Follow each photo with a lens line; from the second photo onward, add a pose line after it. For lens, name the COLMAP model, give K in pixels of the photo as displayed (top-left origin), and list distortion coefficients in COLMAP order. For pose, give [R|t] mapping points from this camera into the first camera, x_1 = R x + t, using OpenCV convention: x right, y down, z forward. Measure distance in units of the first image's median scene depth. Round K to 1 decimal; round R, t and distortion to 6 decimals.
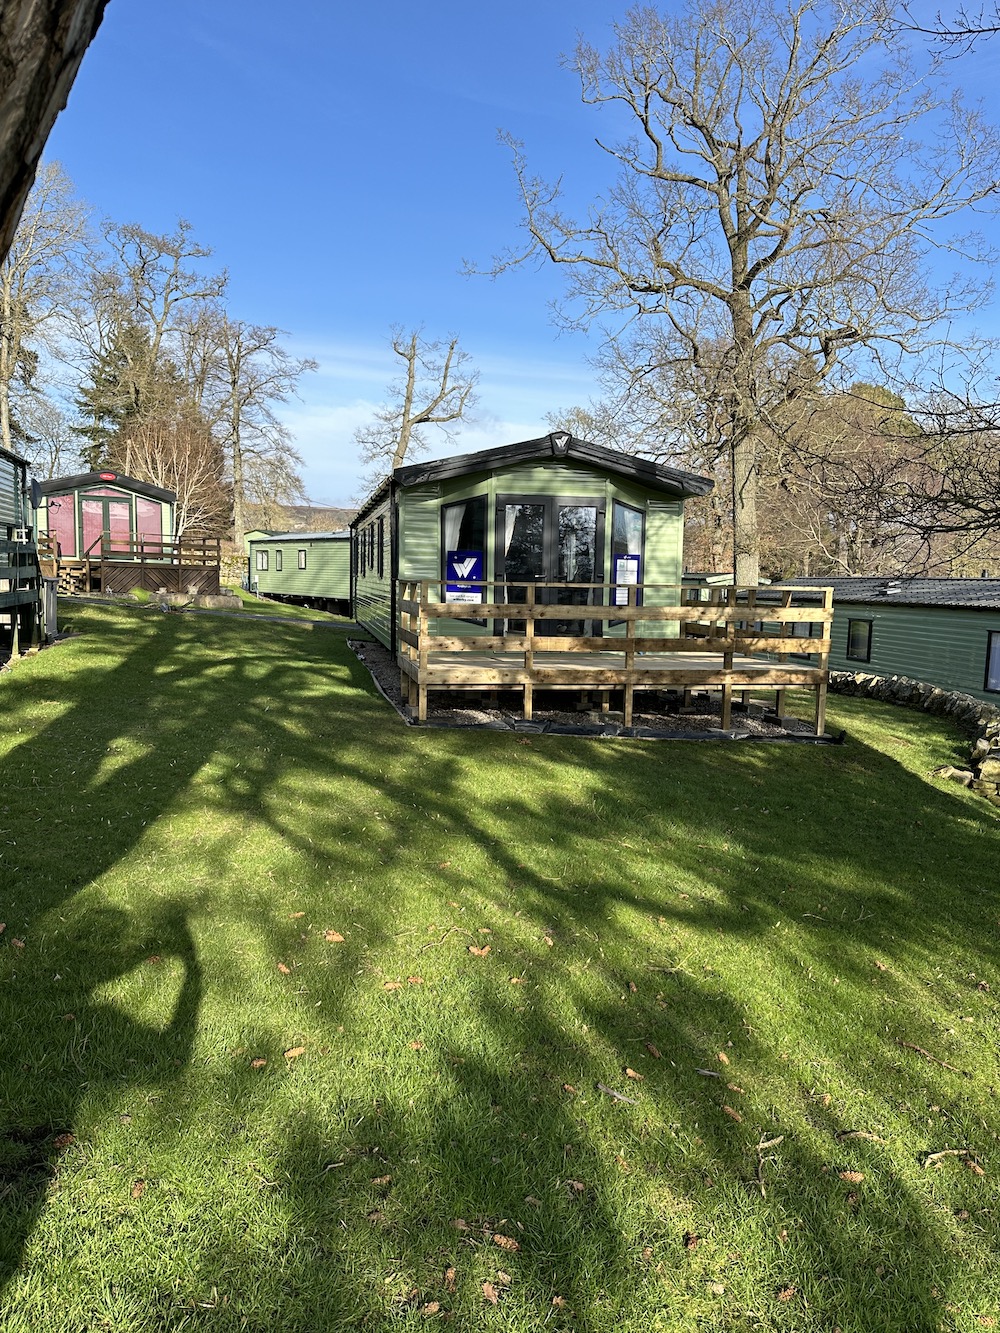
lens RADIAL K [[983.2, 0, 507.5], [0, 983.2, 670.5], [0, 0, 1]] dist [0.001956, -0.002361]
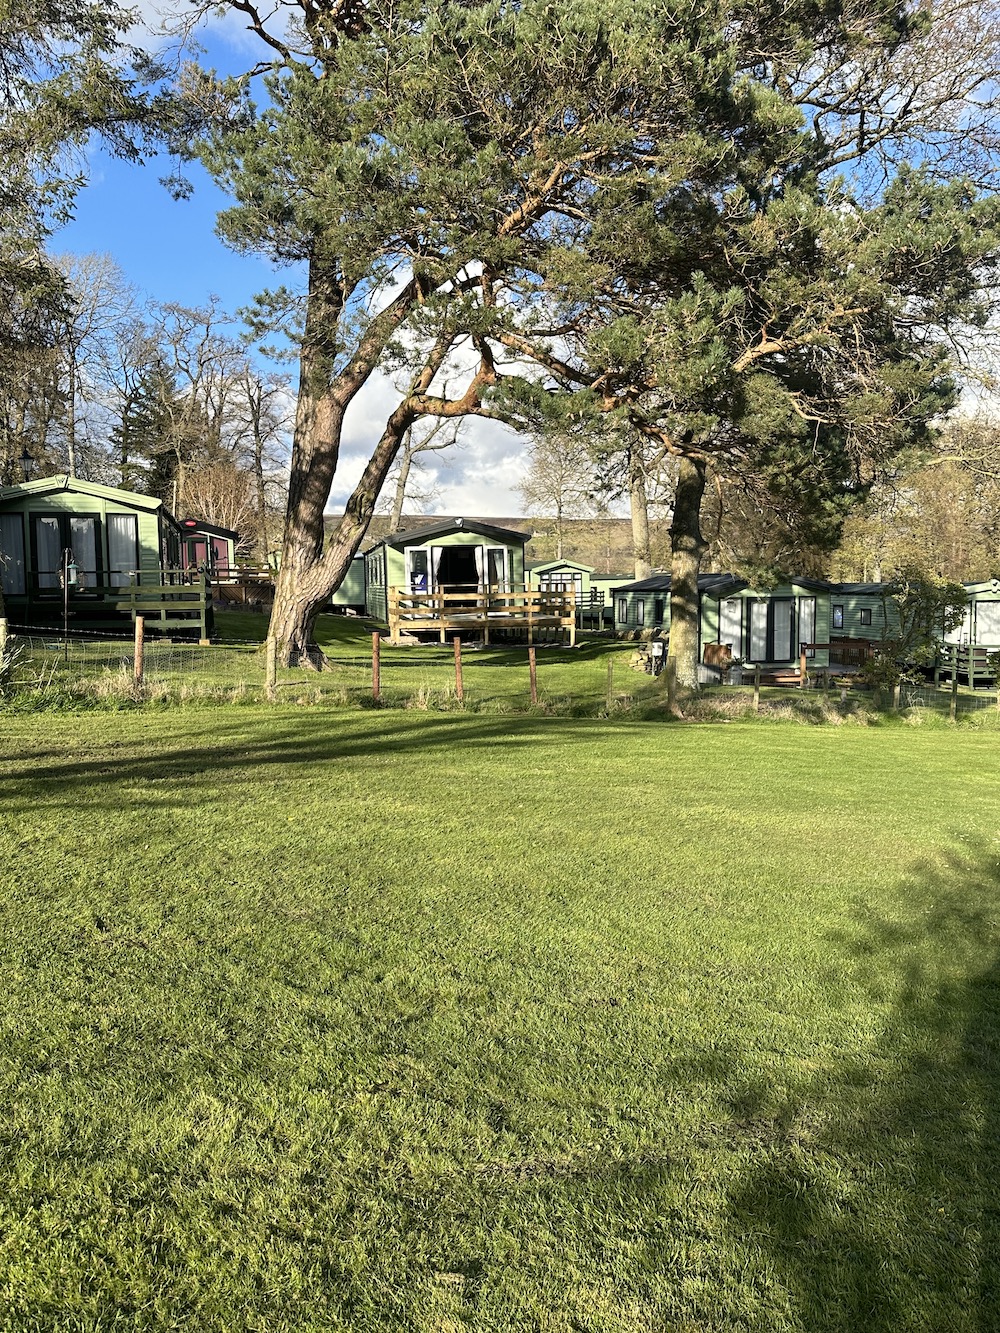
lens RADIAL K [[1104.2, 0, 495.2], [0, 1104.2, 668.4], [0, 0, 1]] dist [0.012581, 0.009305]
pose [[0.998332, -0.040817, -0.040841, 0.047987], [0.040110, 0.999033, -0.017987, 0.032045], [0.041536, 0.016319, 0.999004, -0.319887]]
